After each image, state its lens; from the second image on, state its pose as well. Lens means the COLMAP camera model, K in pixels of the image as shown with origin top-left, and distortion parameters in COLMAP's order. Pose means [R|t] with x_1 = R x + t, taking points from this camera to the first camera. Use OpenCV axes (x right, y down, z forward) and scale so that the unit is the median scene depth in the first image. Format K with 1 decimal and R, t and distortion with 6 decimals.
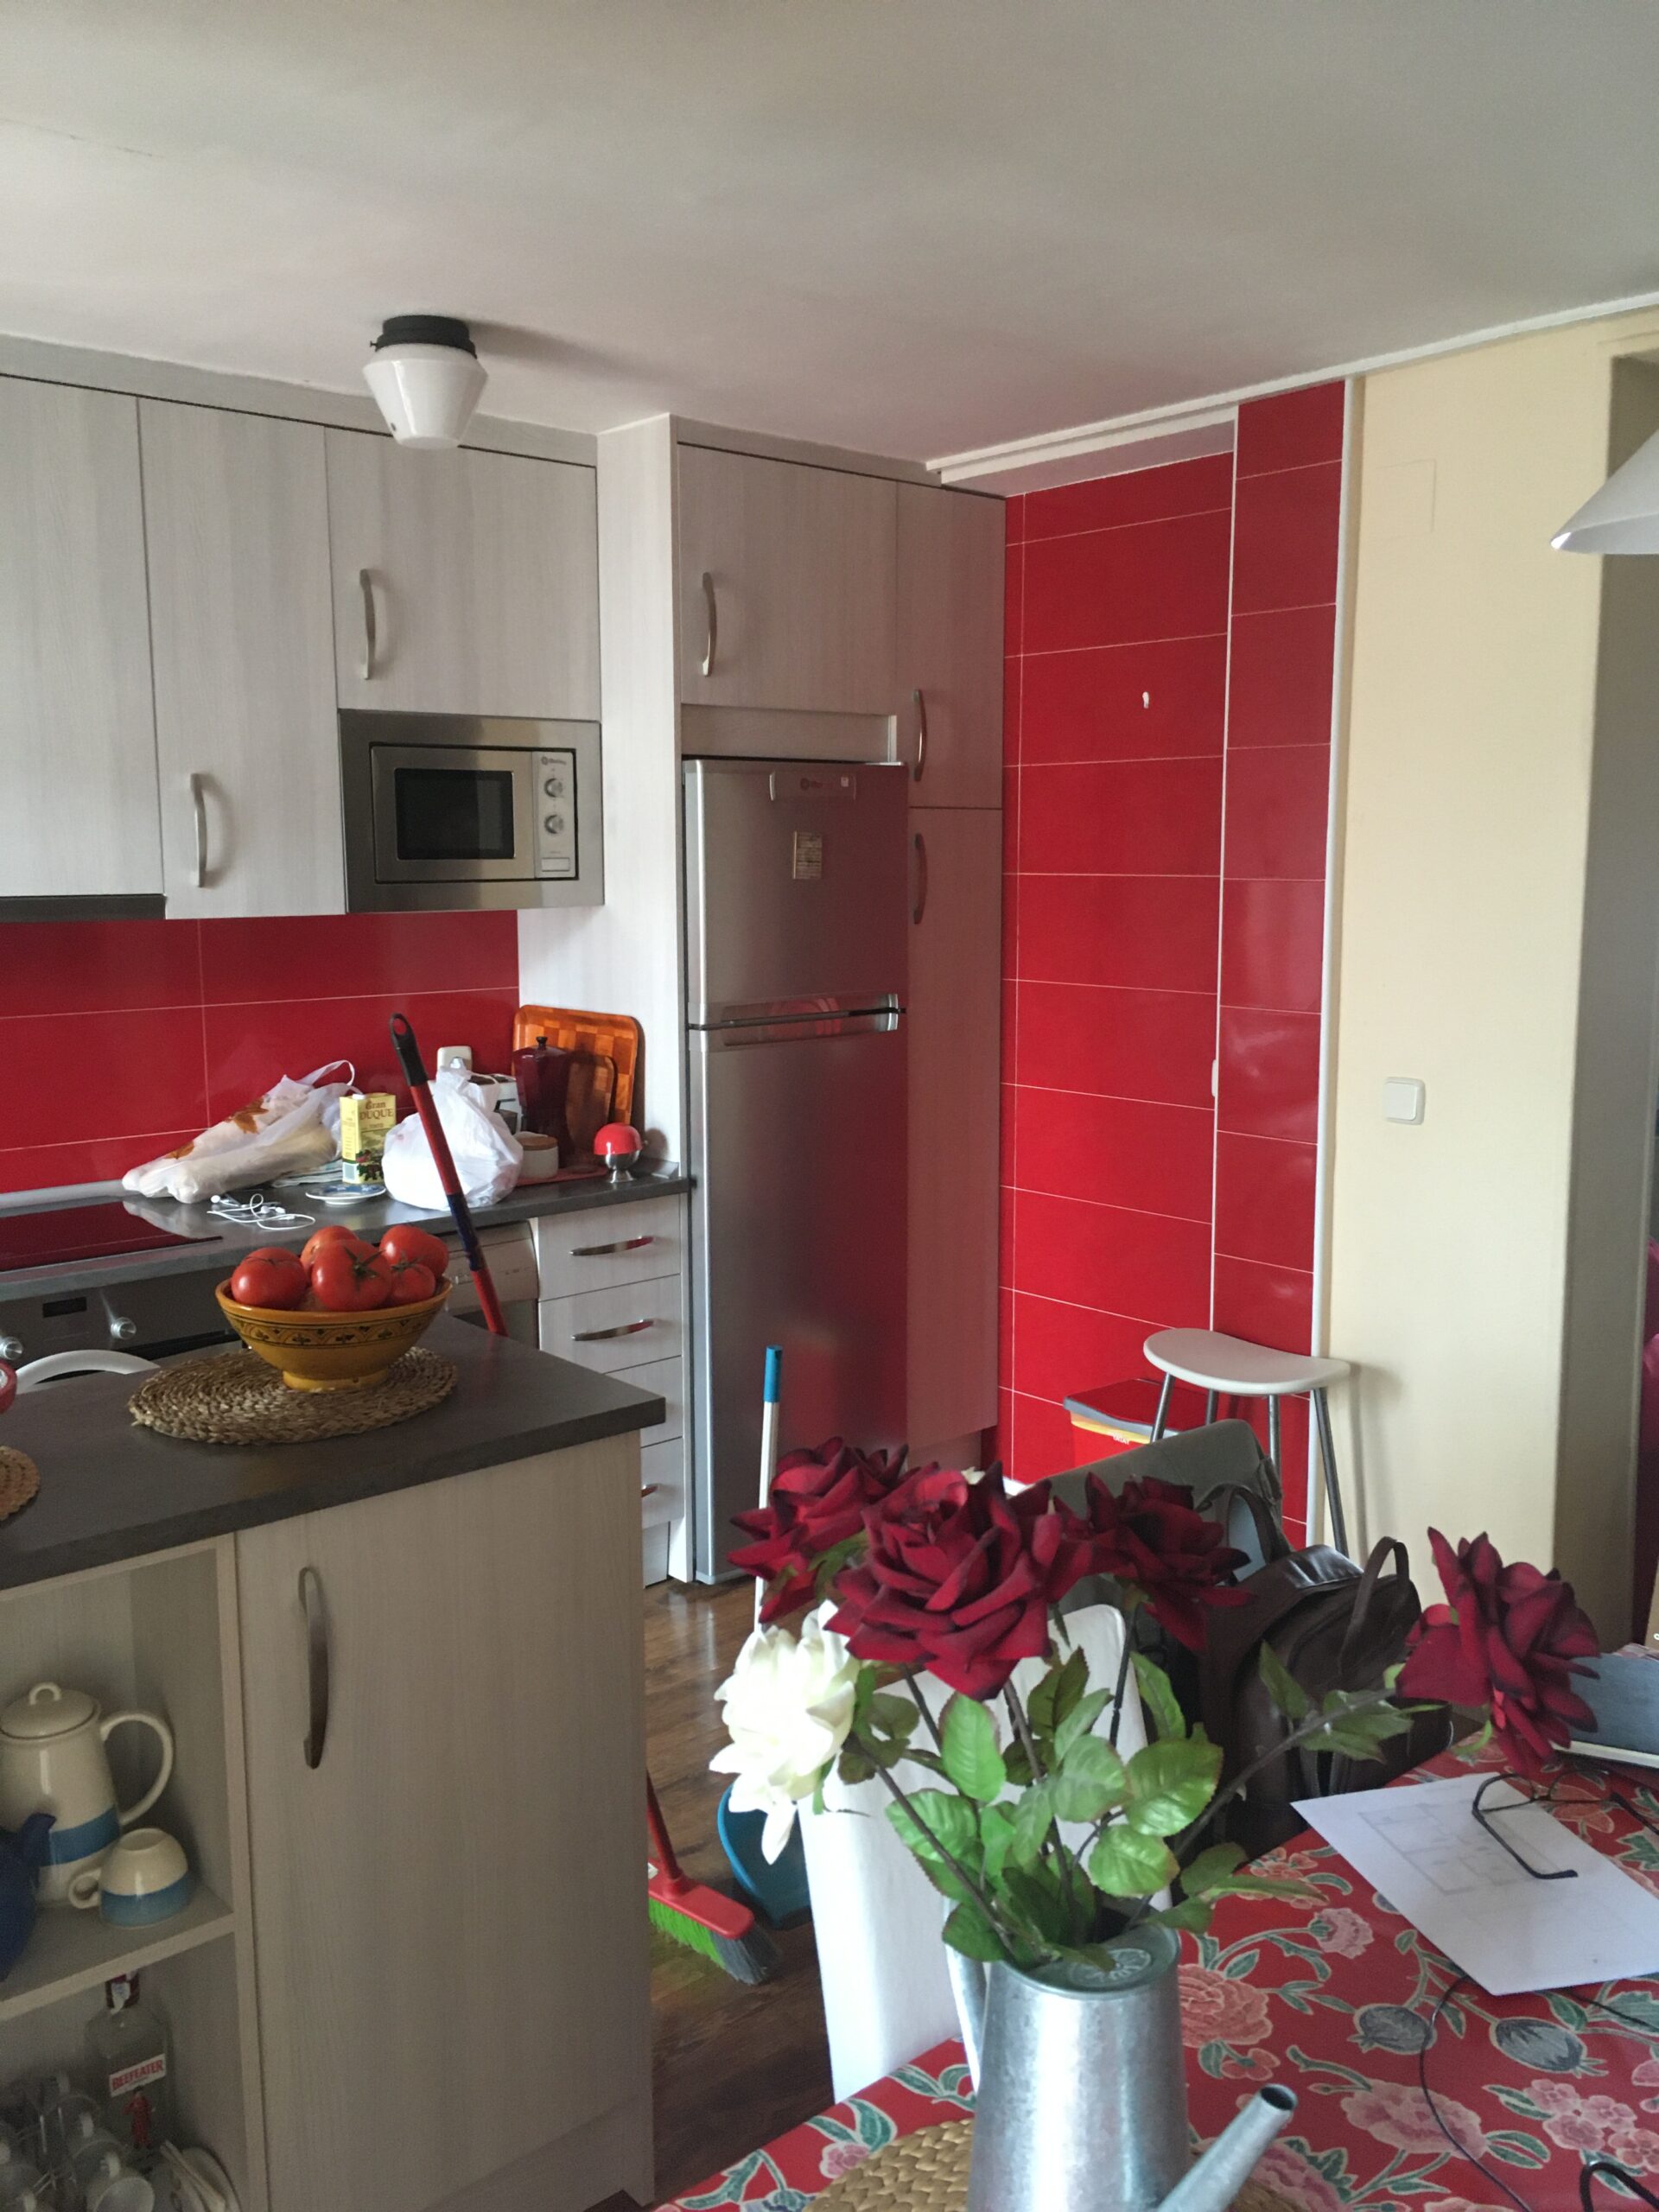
lens RADIAL K [[1908.7, 0, 828.7], [0, 1908.7, 1104.8], [0, 0, 1]] dist [0.020815, 0.013942]
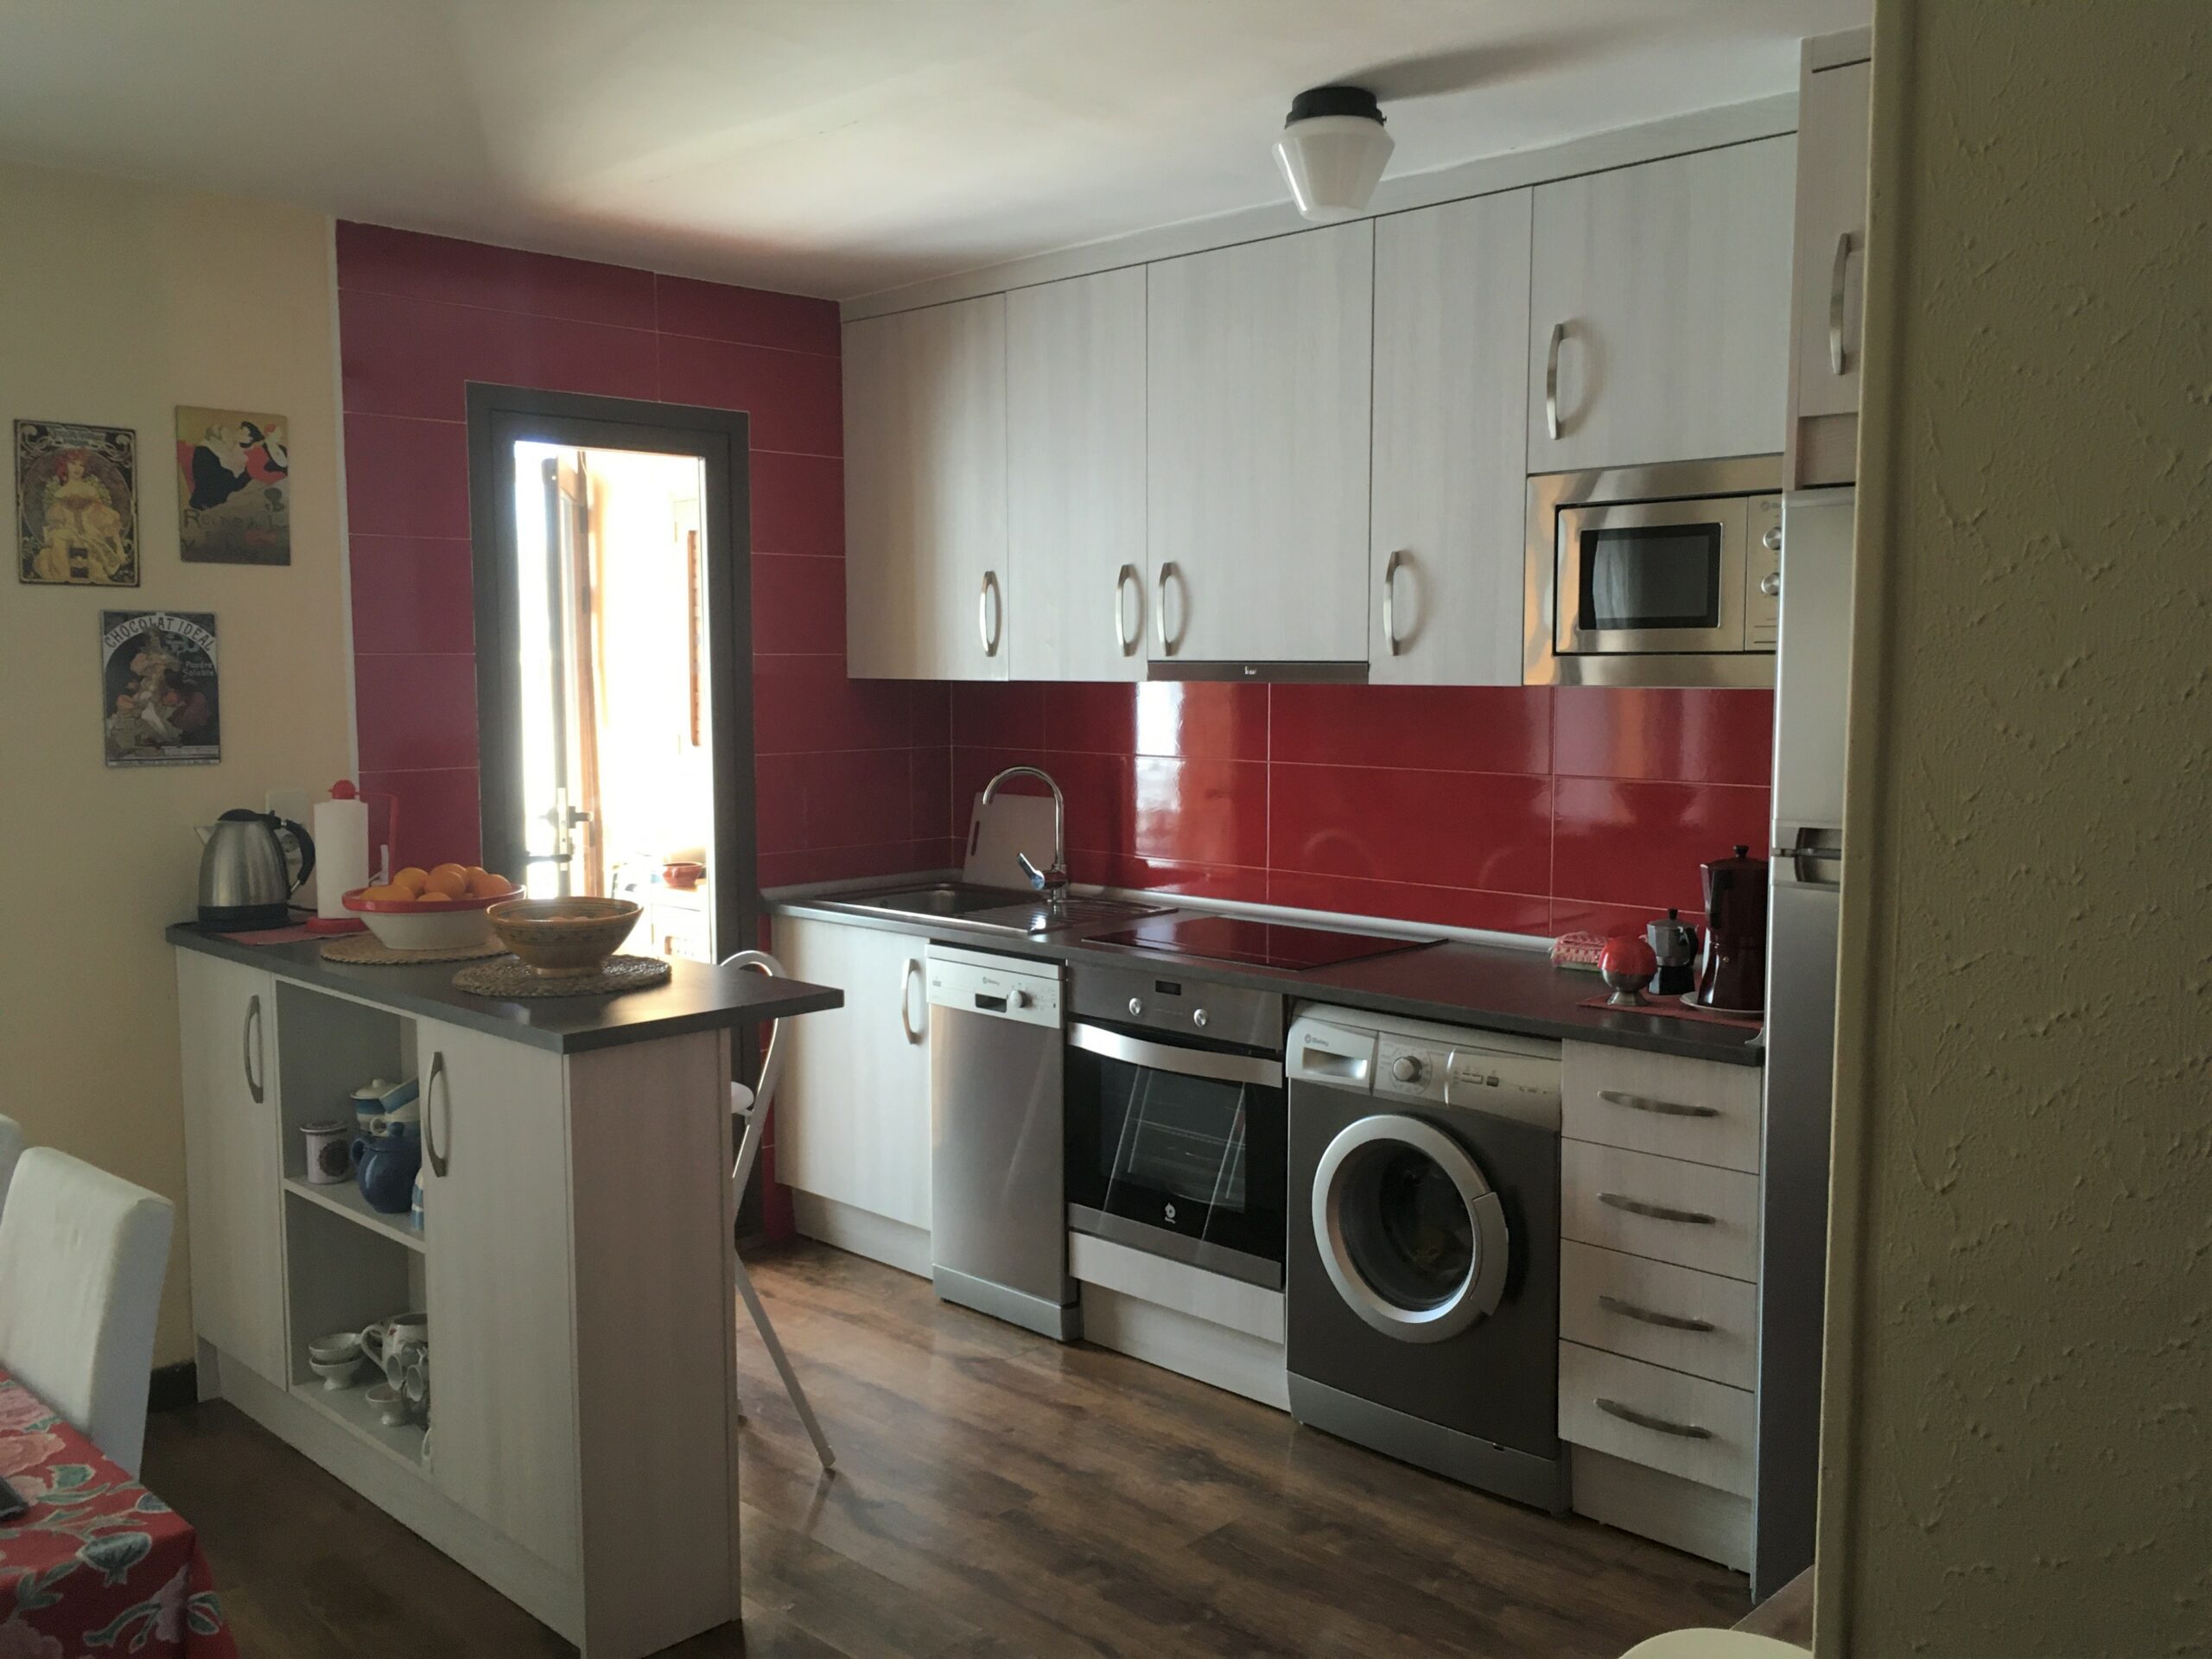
lens RADIAL K [[1908.7, 0, 1103.9], [0, 1908.7, 809.6], [0, 0, 1]] dist [0.020815, 0.013942]
pose [[0.089397, 0.095611, -0.991396, 0.700354], [-0.118332, 0.989351, 0.084744, -0.096280], [0.988942, 0.109738, 0.099759, 0.714647]]
